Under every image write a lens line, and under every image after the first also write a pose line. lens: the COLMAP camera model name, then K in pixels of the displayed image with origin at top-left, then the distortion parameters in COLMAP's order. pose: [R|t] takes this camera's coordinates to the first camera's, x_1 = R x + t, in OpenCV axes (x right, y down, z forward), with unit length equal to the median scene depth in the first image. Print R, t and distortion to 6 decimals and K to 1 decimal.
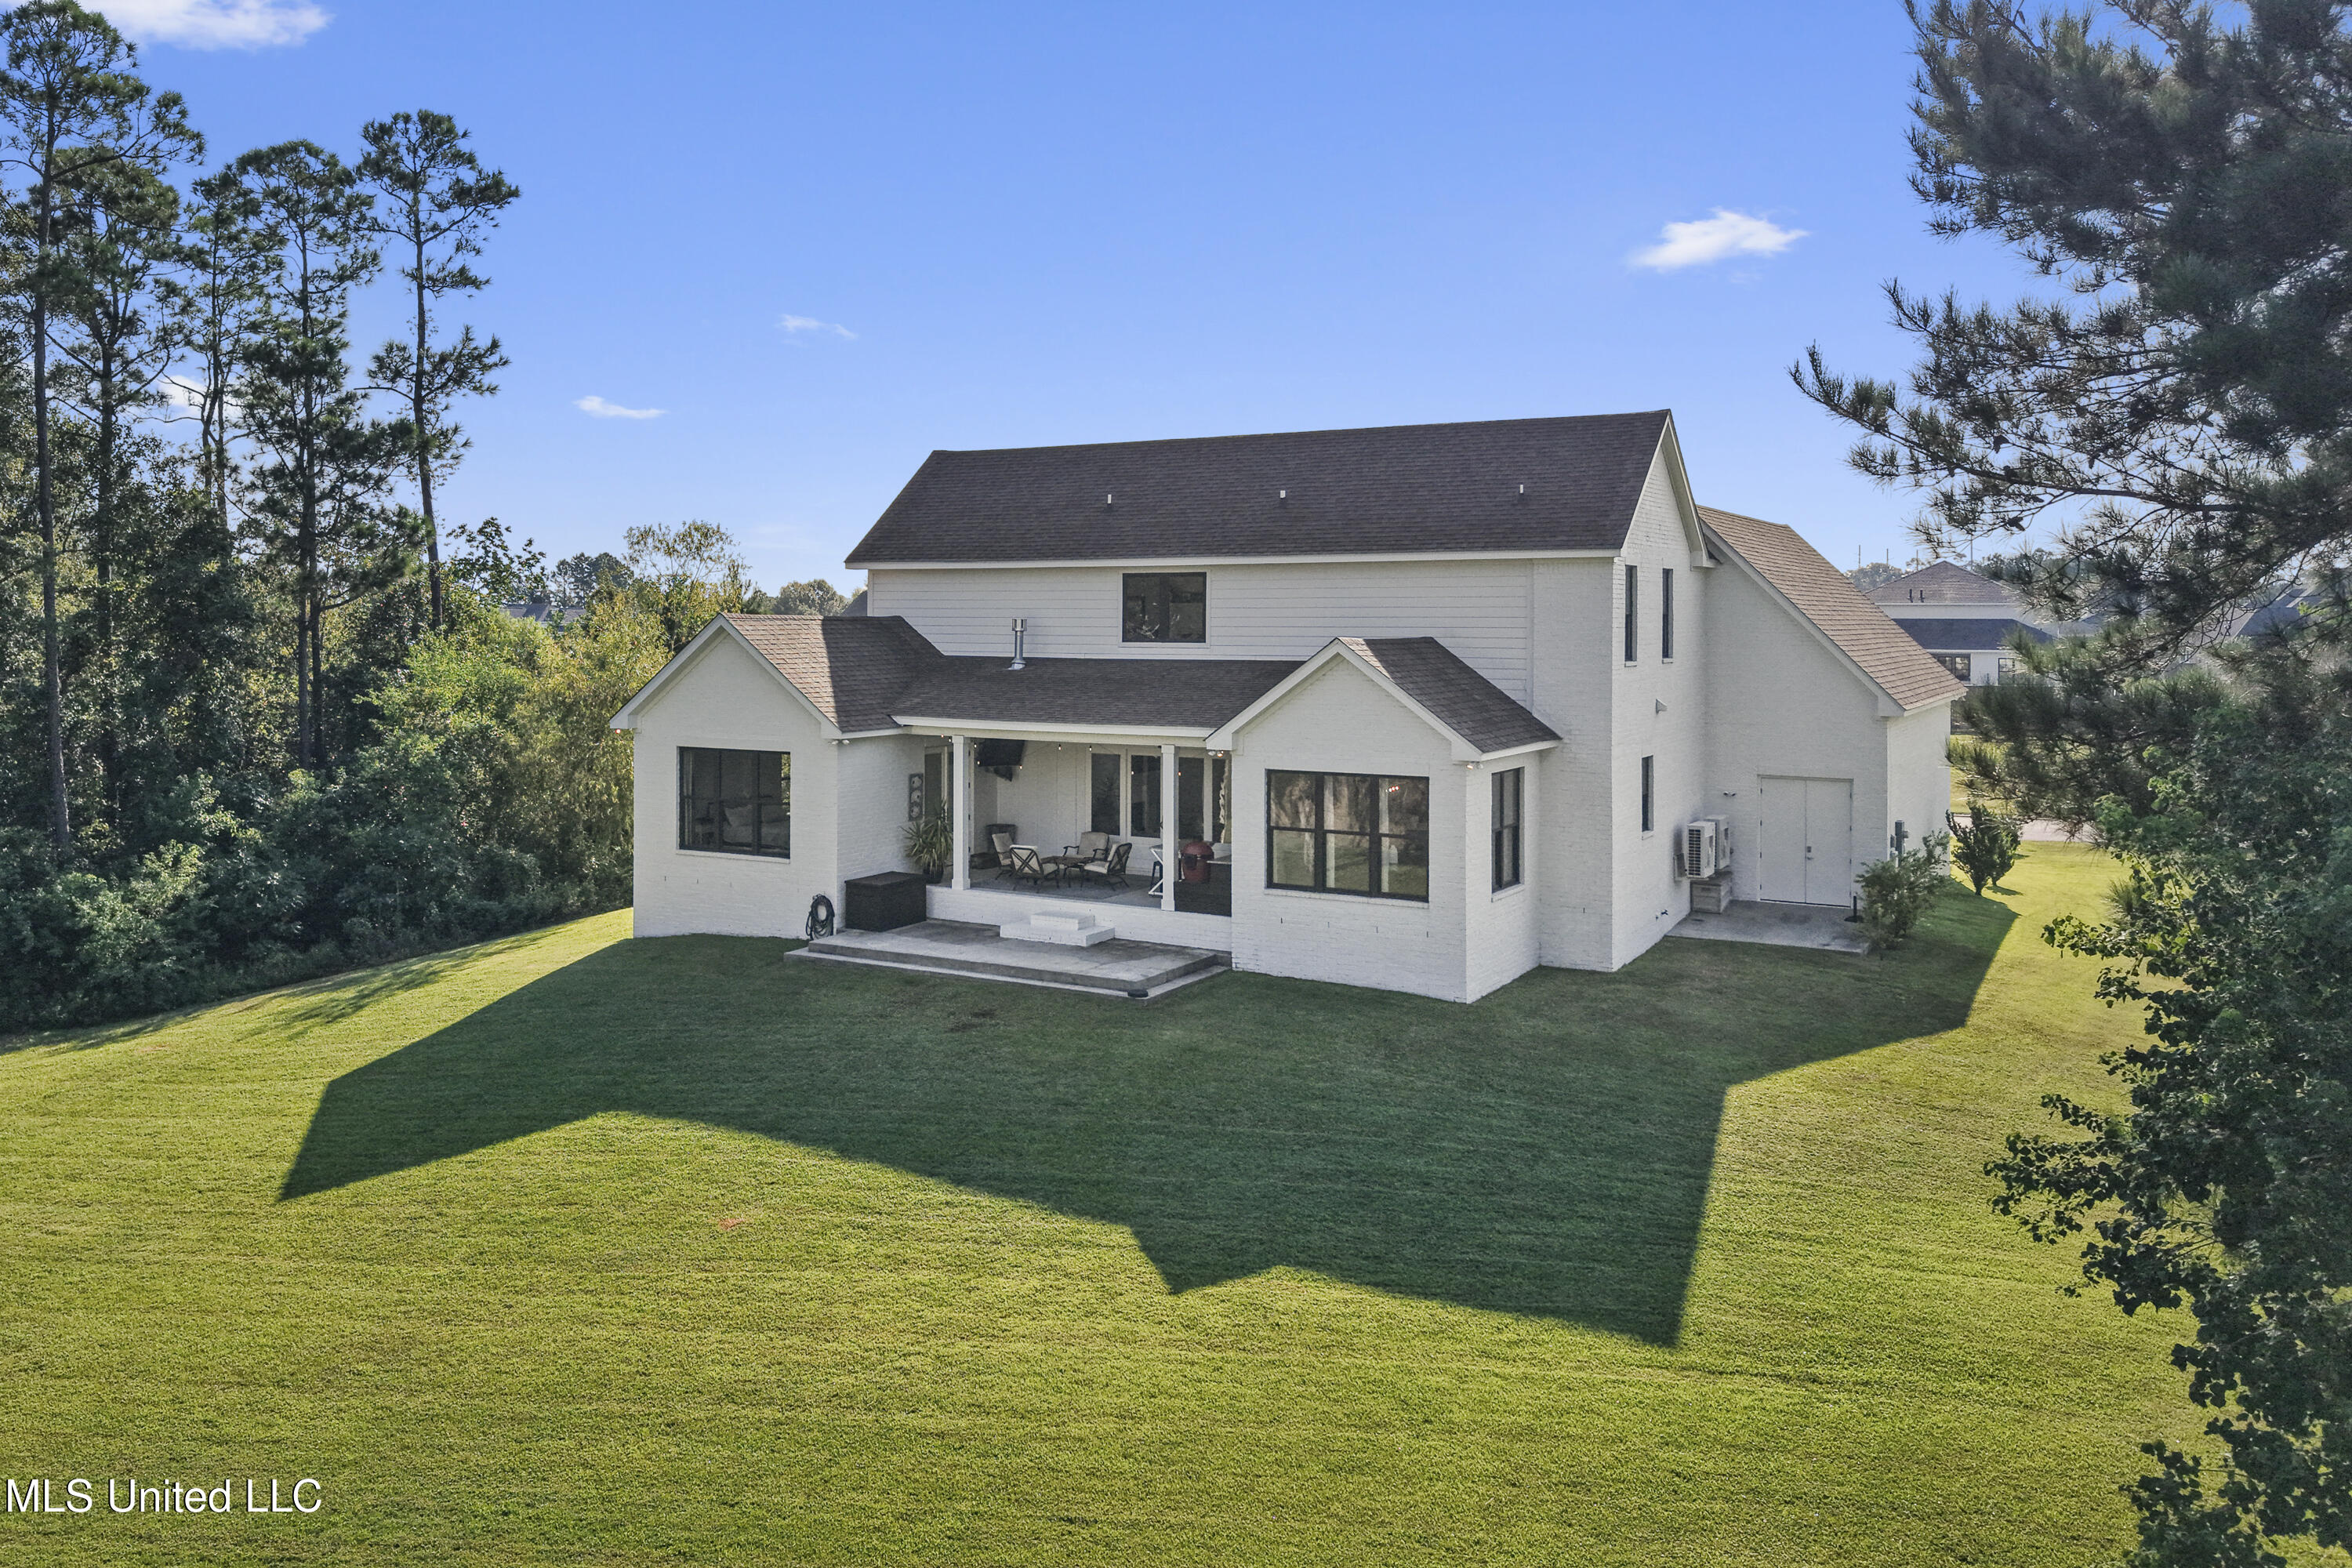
lens RADIAL K [[1543.2, 0, 1173.3], [0, 1543.2, 614.6], [0, 0, 1]] dist [0.049625, 0.000452]
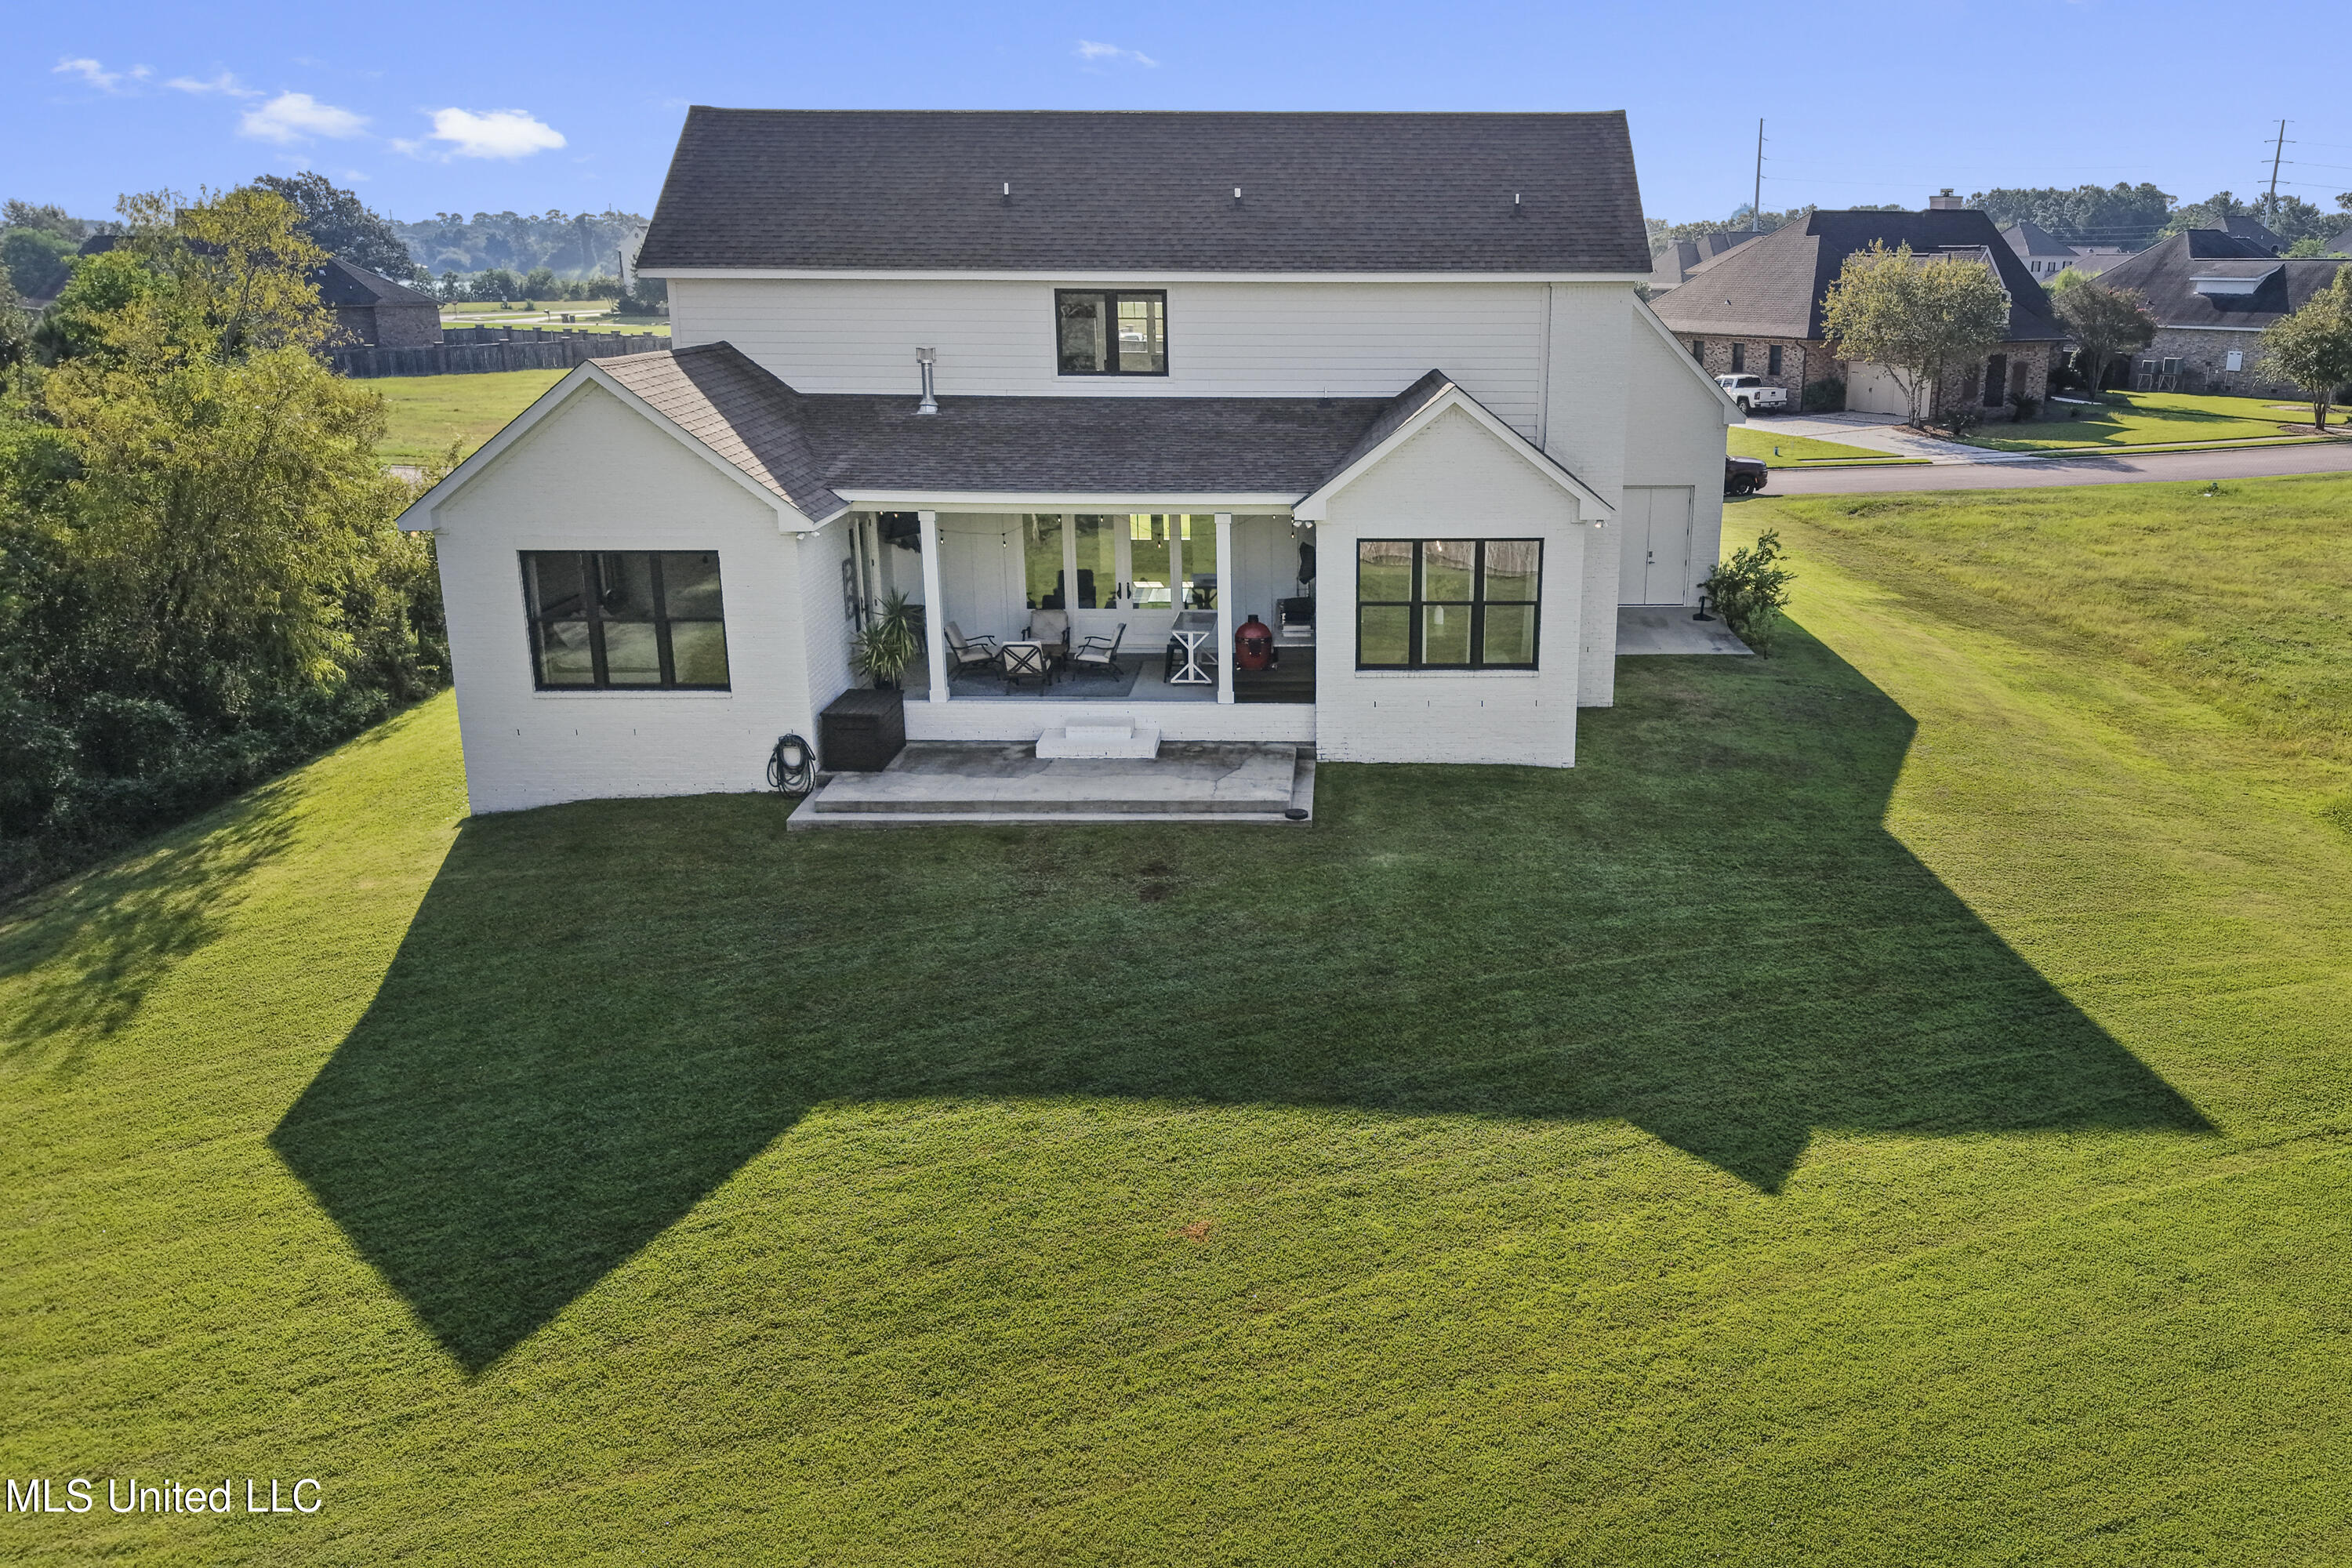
lens RADIAL K [[1543.2, 0, 1173.3], [0, 1543.2, 614.6], [0, 0, 1]] dist [0.049625, 0.000452]
pose [[0.882386, -0.099839, 0.459811, -0.429820], [-0.010760, 0.972692, 0.231849, -0.057814], [-0.470403, -0.209528, 0.857216, 0.288912]]
